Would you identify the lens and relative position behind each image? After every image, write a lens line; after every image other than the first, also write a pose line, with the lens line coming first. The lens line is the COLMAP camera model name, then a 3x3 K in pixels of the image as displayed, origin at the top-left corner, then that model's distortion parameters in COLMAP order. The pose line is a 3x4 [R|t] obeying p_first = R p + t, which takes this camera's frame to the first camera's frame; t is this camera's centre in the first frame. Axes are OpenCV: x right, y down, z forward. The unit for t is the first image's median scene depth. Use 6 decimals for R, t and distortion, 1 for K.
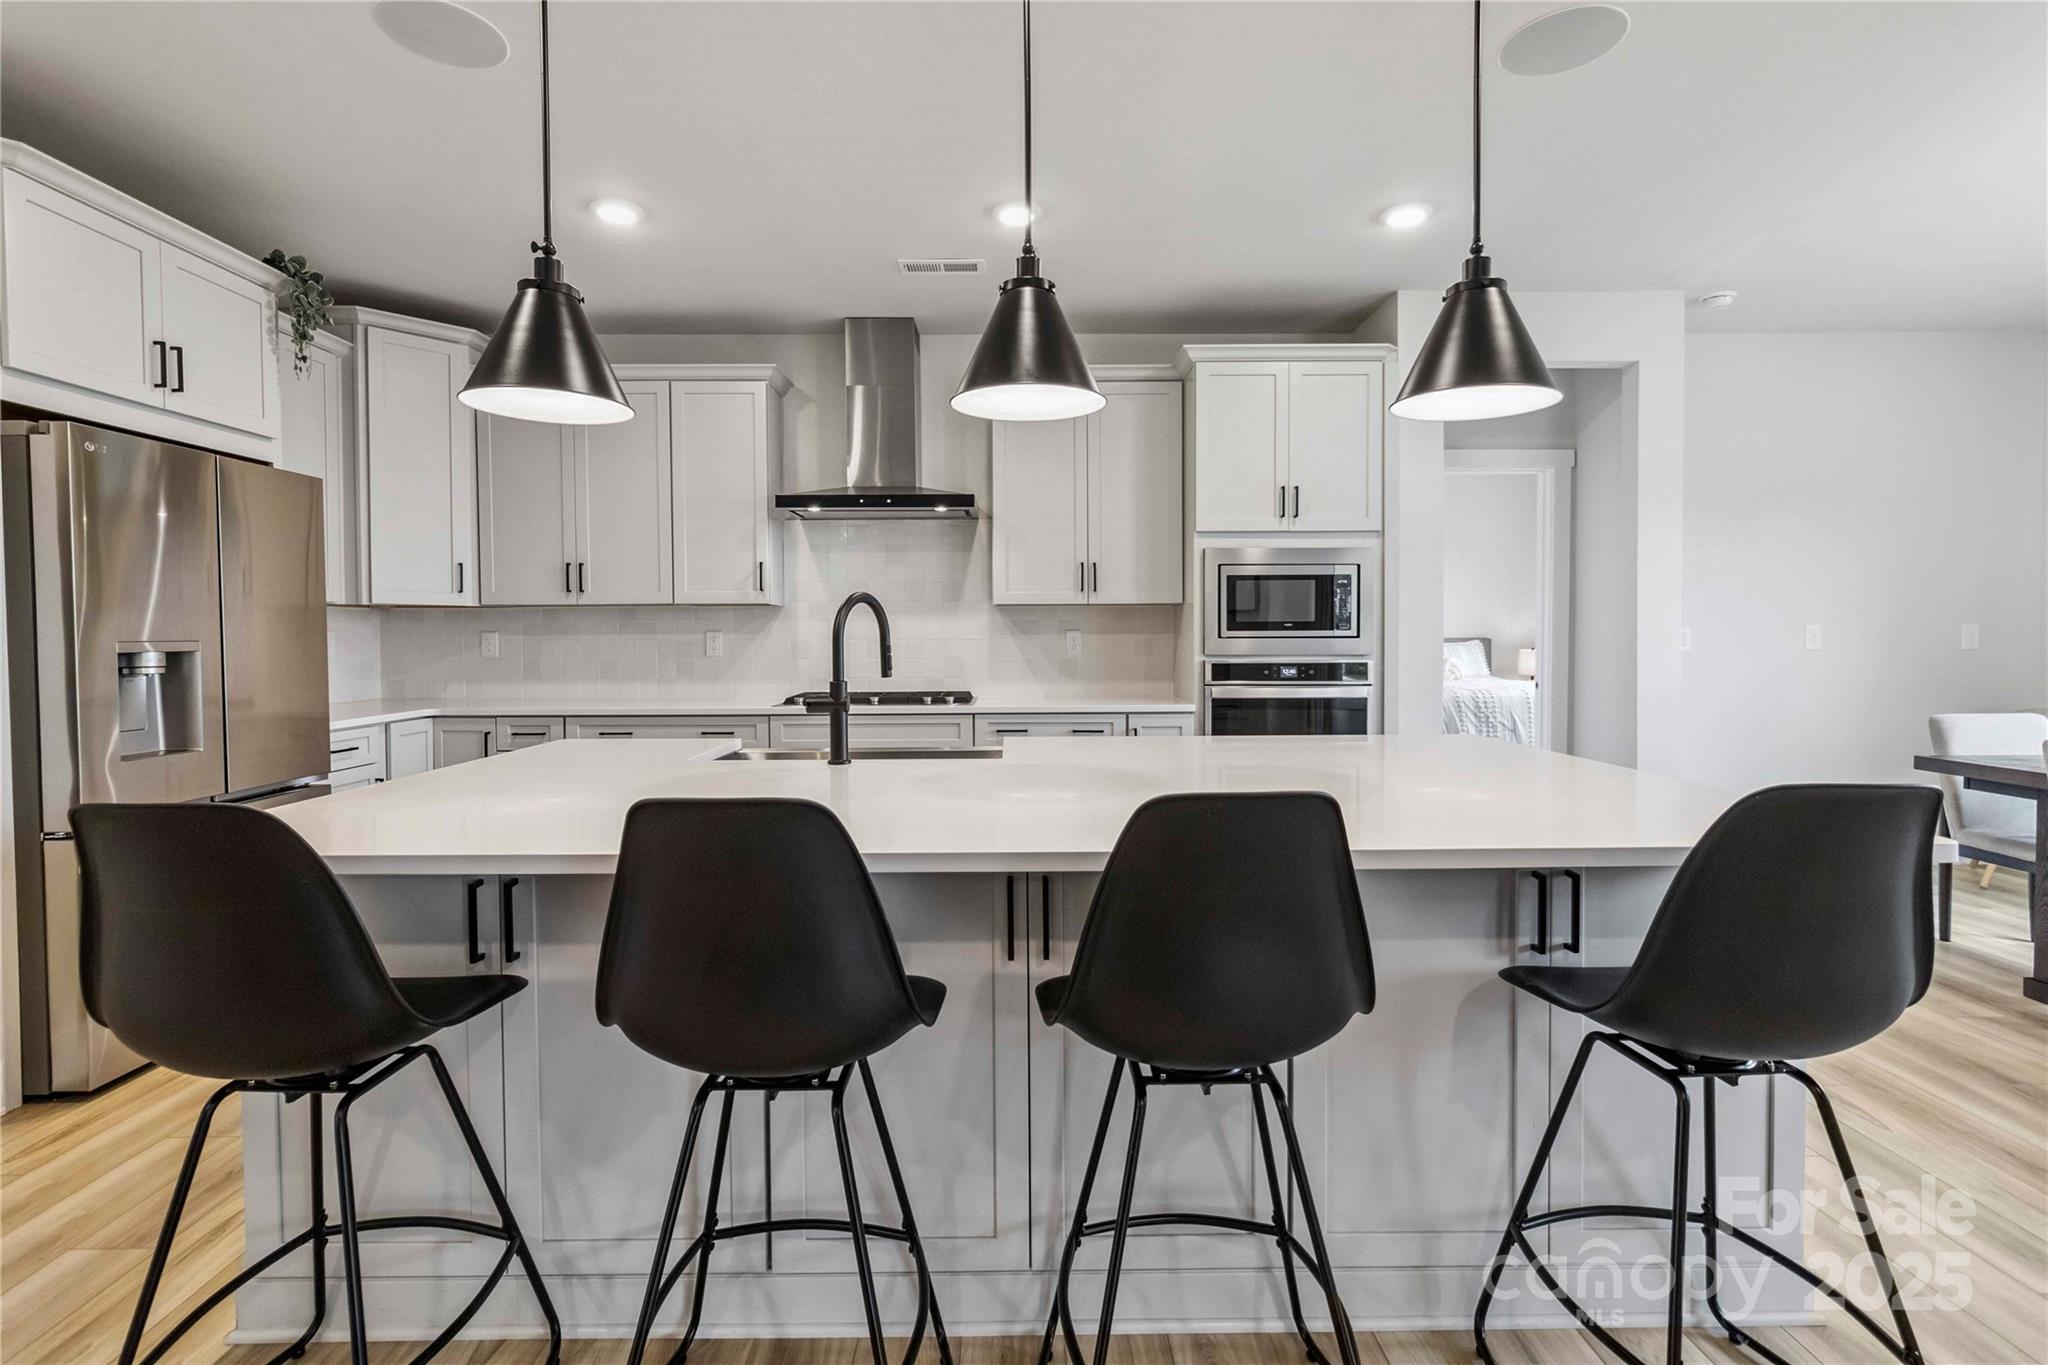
lens RADIAL K [[957.1, 0, 1020.9], [0, 957.1, 631.5], [0, 0, 1]] dist [0.002126, -0.000625]
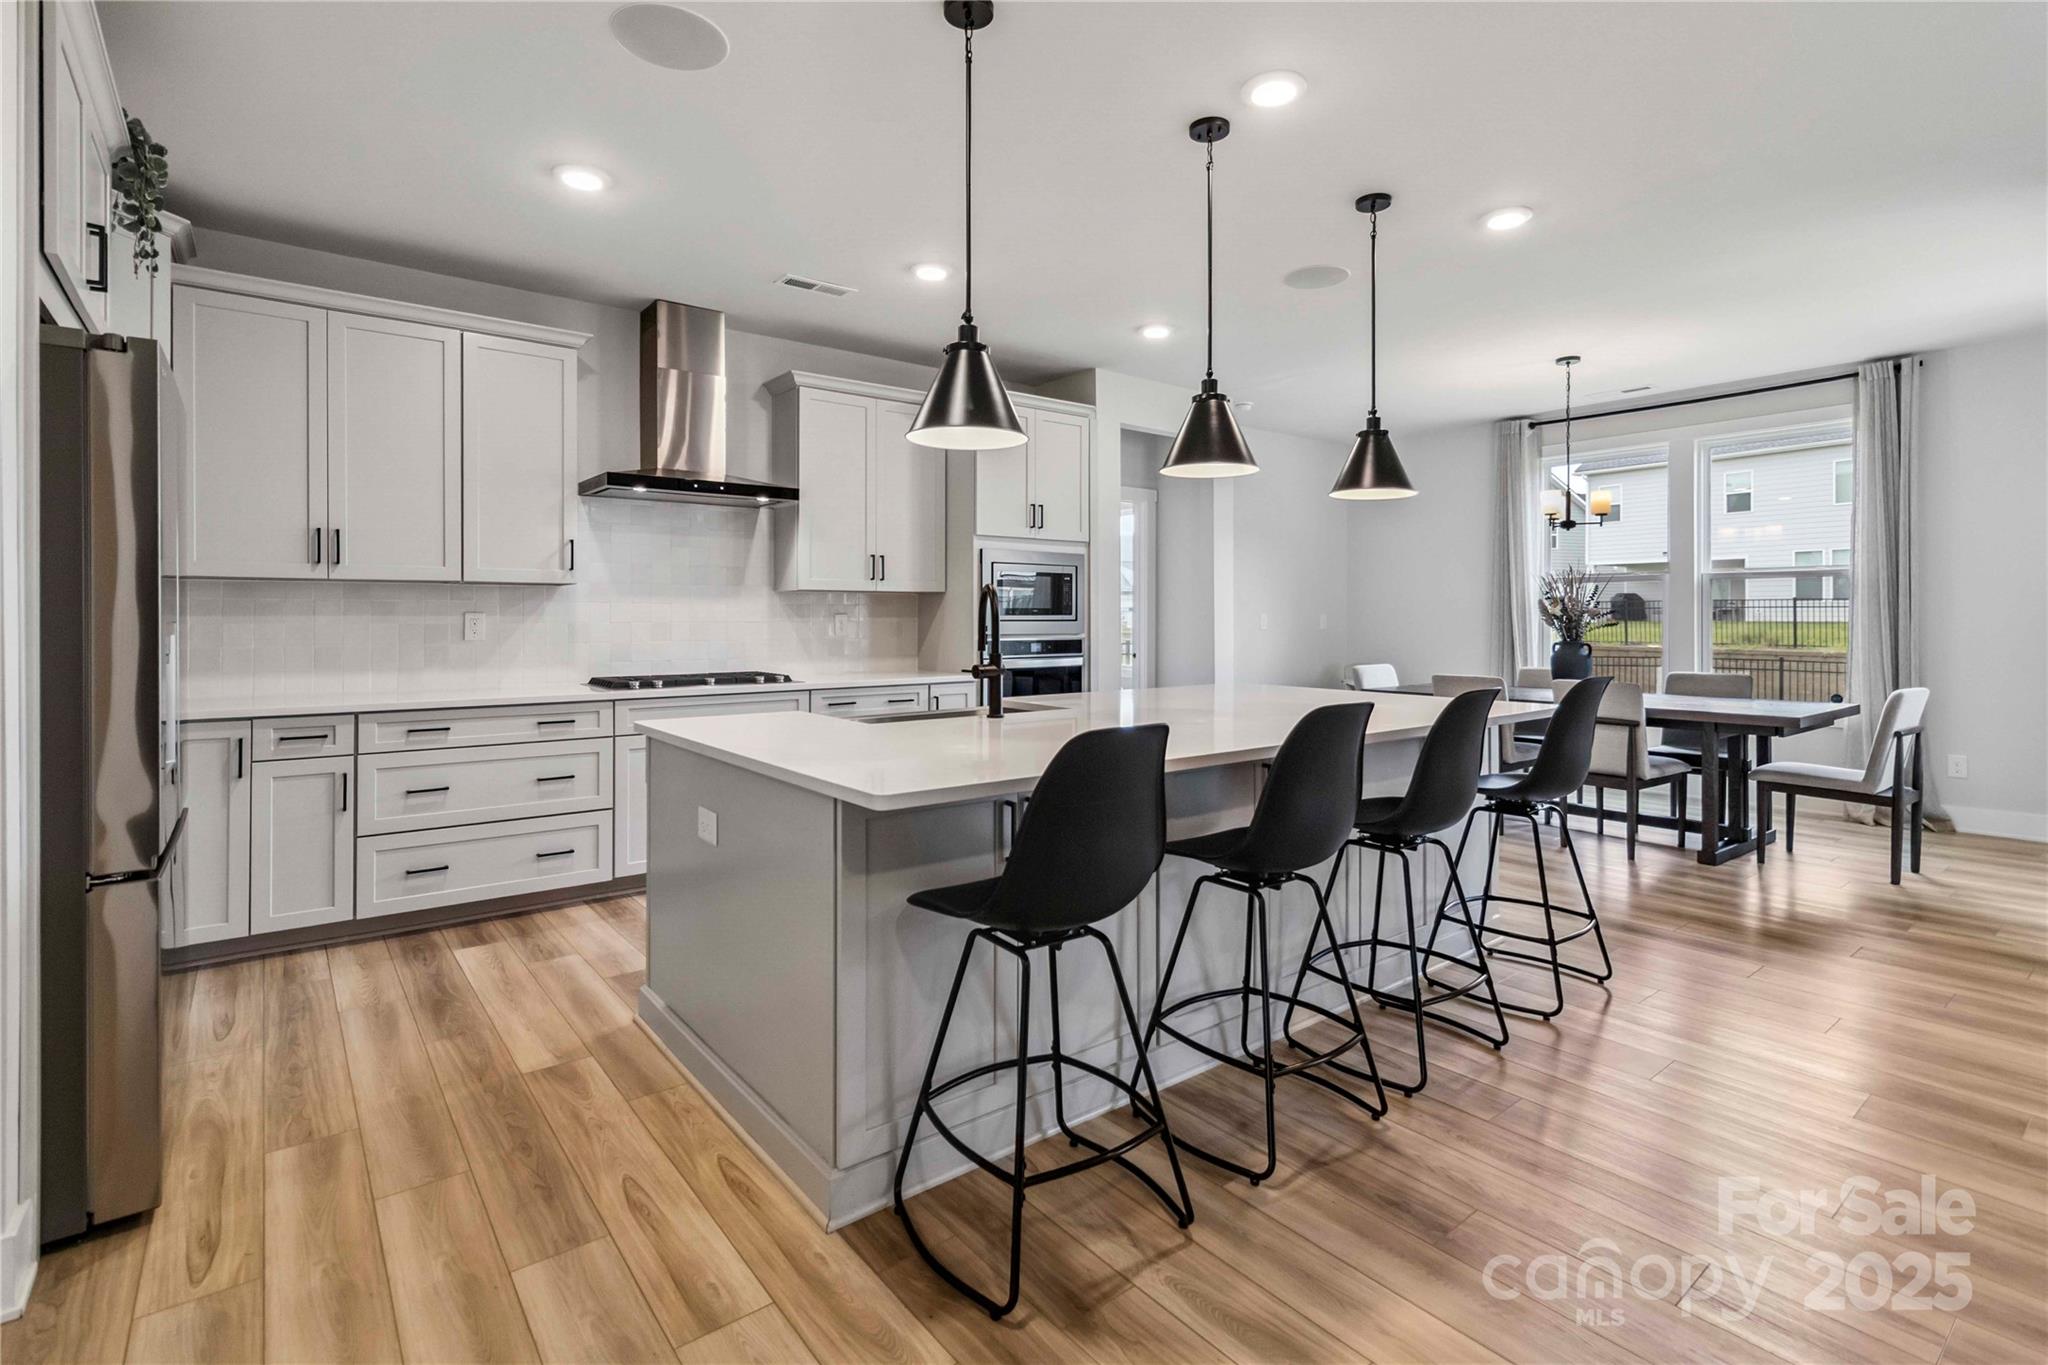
lens RADIAL K [[957.1, 0, 973.3], [0, 957.1, 621.8], [0, 0, 1]] dist [0.002126, -0.000625]
pose [[0.787209, 0.002107, 0.616682, -0.556100], [-0.008097, 0.999943, 0.006919, -0.001633], [-0.616633, -0.010440, 0.787182, 0.010764]]
